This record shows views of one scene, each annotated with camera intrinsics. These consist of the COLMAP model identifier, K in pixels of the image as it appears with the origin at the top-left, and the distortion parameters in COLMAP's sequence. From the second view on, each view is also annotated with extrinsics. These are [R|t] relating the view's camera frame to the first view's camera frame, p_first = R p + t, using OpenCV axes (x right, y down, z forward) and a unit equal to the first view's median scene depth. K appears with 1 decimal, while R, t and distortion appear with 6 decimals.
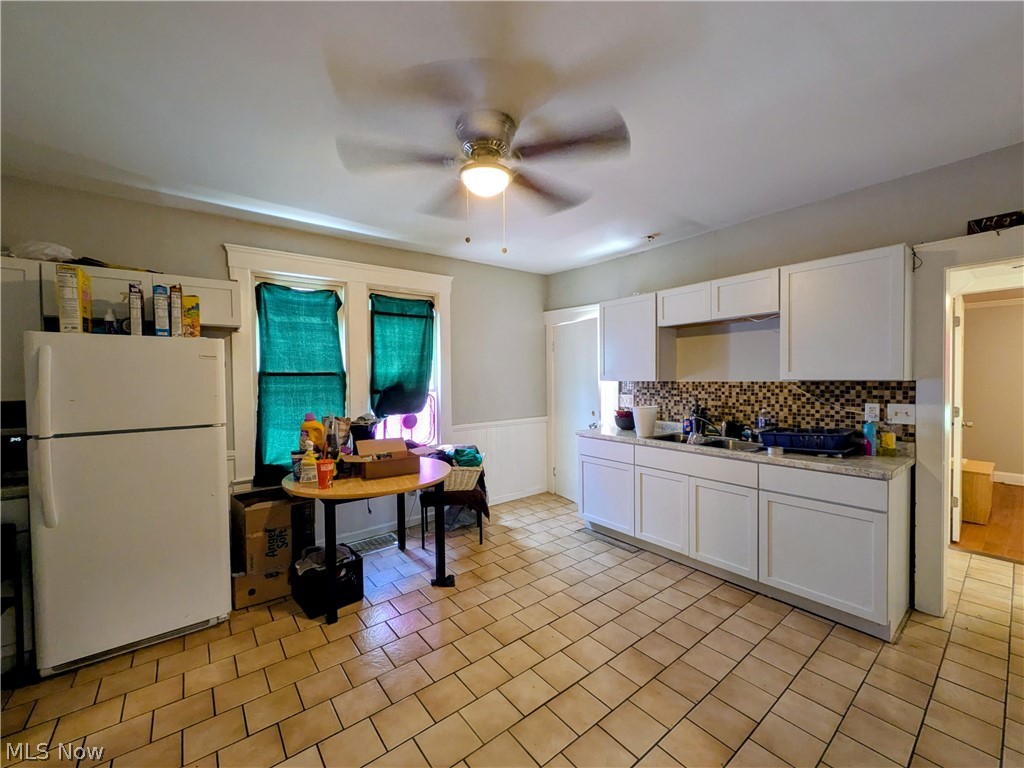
lens RADIAL K [[413.5, 0, 506.8], [0, 413.5, 384.6], [0, 0, 1]] dist [-0.001413, -0.000099]
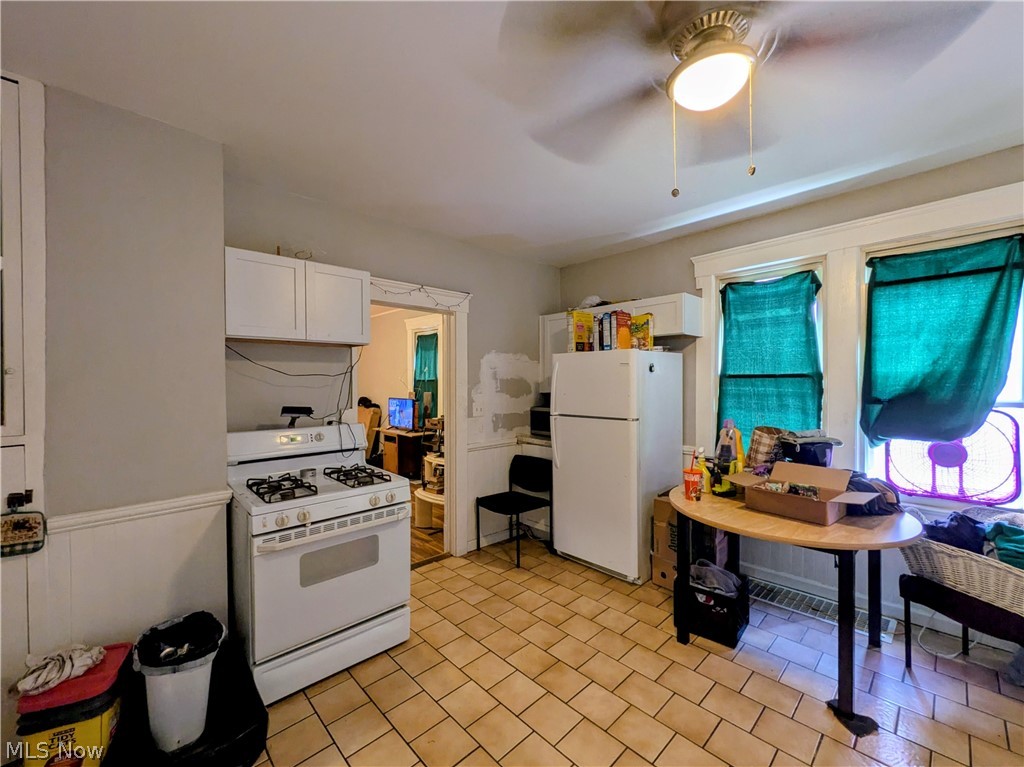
lens RADIAL K [[413.5, 0, 503.5], [0, 413.5, 383.3], [0, 0, 1]] dist [-0.001413, -0.000099]
pose [[0.095517, 0.016977, -0.995283, 0.342158], [-0.011621, 0.999805, 0.015939, -0.017493], [0.995360, 0.010044, 0.095696, 0.367492]]
